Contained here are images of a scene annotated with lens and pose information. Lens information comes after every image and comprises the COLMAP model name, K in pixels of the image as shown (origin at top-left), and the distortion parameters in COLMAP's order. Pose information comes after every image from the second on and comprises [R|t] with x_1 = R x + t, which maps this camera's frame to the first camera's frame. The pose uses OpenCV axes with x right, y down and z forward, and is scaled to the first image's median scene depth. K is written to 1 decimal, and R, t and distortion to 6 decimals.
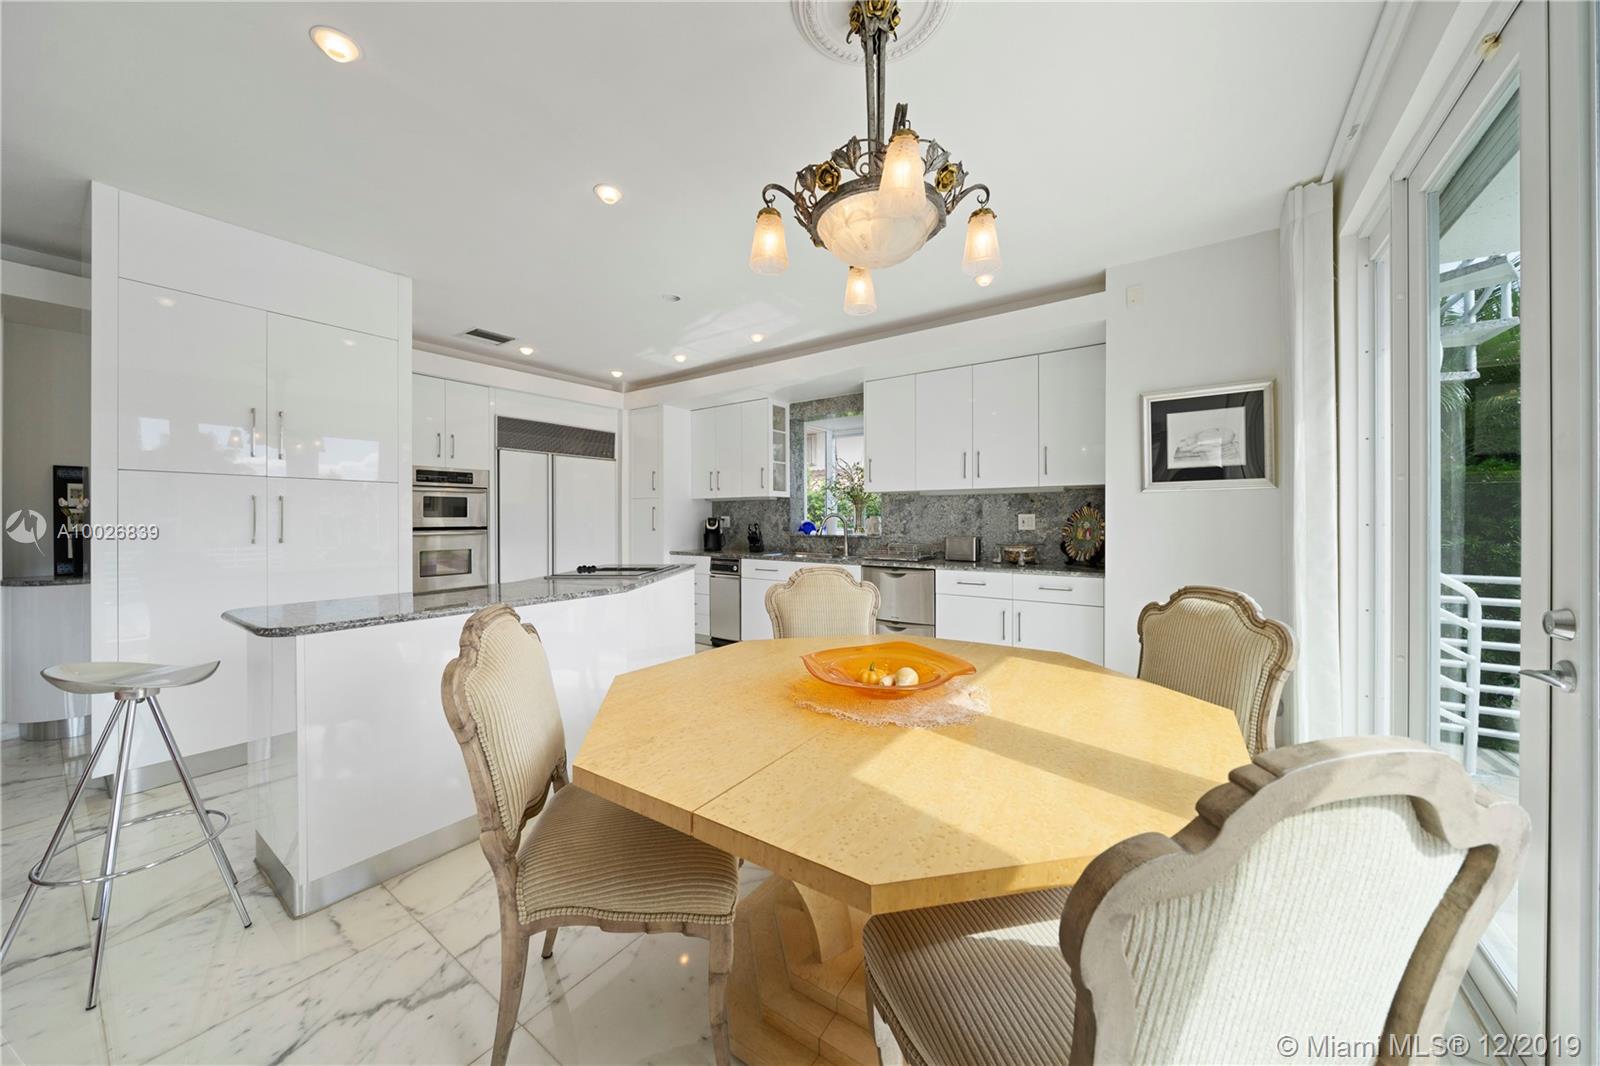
lens RADIAL K [[540.2, 0, 795.3], [0, 540.2, 522.6], [0, 0, 1]] dist [0.000151, 0.000004]
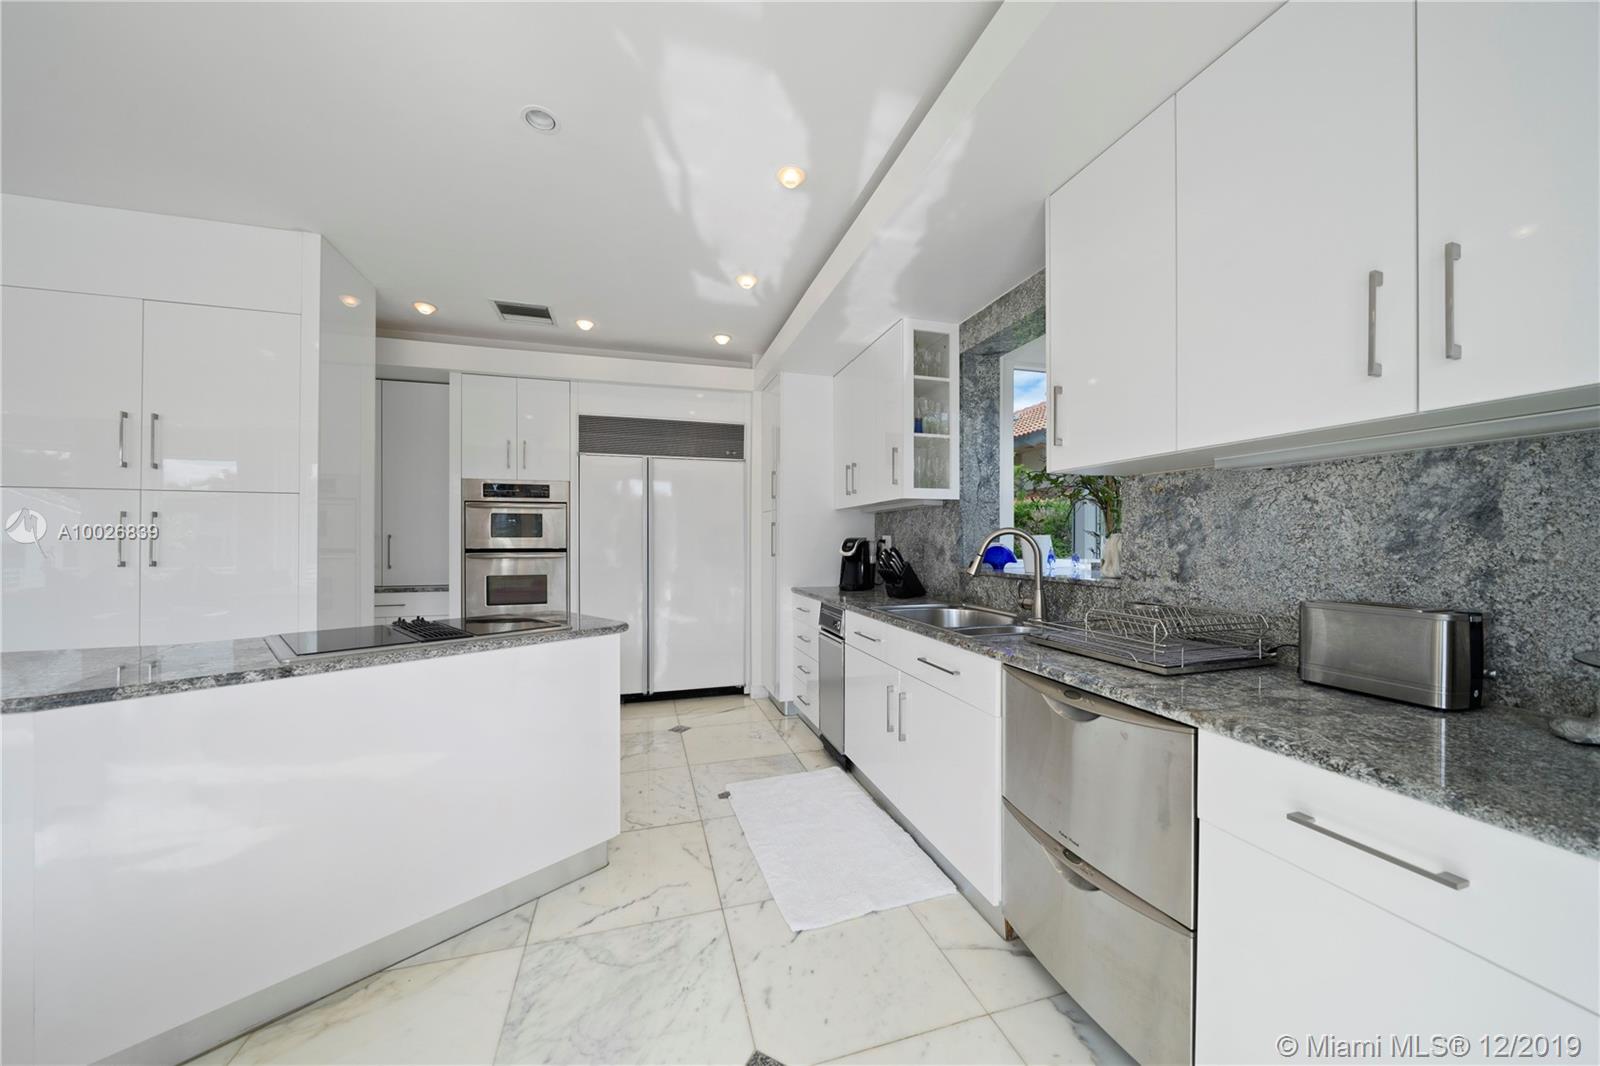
lens RADIAL K [[540.2, 0, 798.0], [0, 540.2, 539.3], [0, 0, 1]] dist [0.000151, 0.000004]
pose [[0.795221, 0.000622, -0.606319, 0.215348], [-0.003974, 0.999983, -0.004186, -0.004609], [0.606307, 0.005738, 0.795210, 0.545614]]
